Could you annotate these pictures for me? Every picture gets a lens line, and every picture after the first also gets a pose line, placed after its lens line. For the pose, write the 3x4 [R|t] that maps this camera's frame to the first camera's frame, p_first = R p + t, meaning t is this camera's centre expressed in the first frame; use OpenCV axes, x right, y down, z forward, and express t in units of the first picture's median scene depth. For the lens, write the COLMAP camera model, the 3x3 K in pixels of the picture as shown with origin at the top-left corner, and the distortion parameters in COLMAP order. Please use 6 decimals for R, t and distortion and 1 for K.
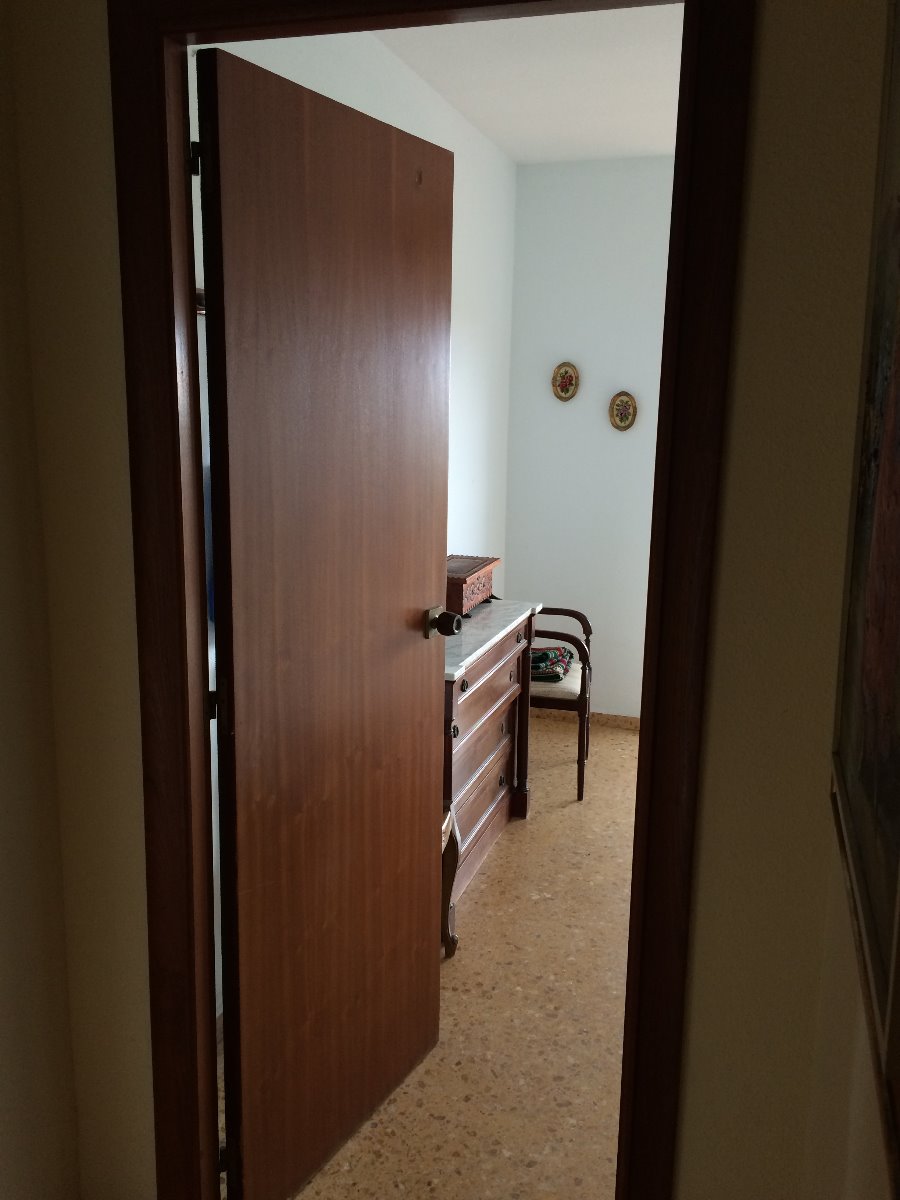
lens RADIAL K [[1032.5, 0, 453.2], [0, 1032.5, 596.4], [0, 0, 1]] dist [0.086114, -0.114209]
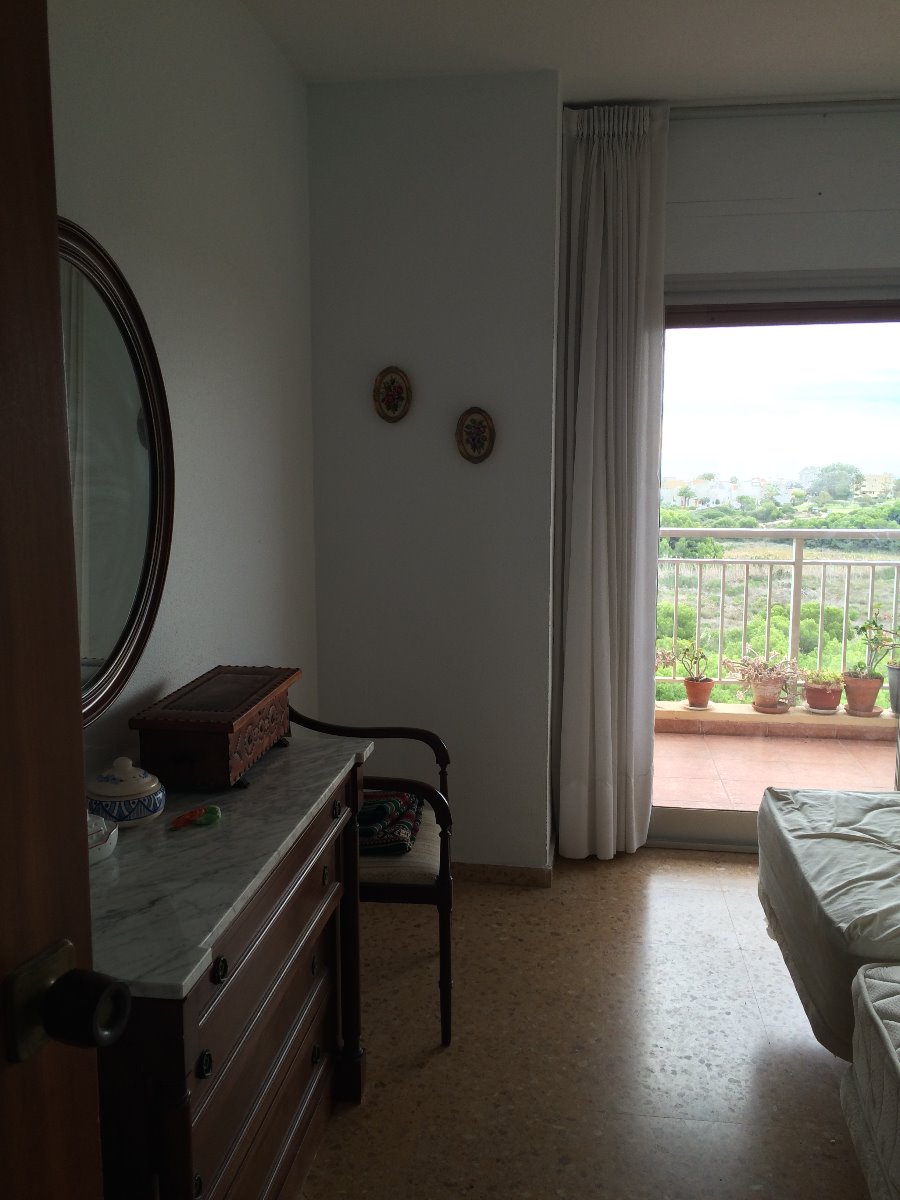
lens RADIAL K [[1032.5, 0, 463.4], [0, 1032.5, 590.8], [0, 0, 1]] dist [0.086114, -0.114209]
pose [[0.983961, -0.038196, 0.174248, 0.033403], [0.047310, 0.997704, -0.048452, -0.045407], [-0.171997, 0.055919, 0.983509, 0.364169]]
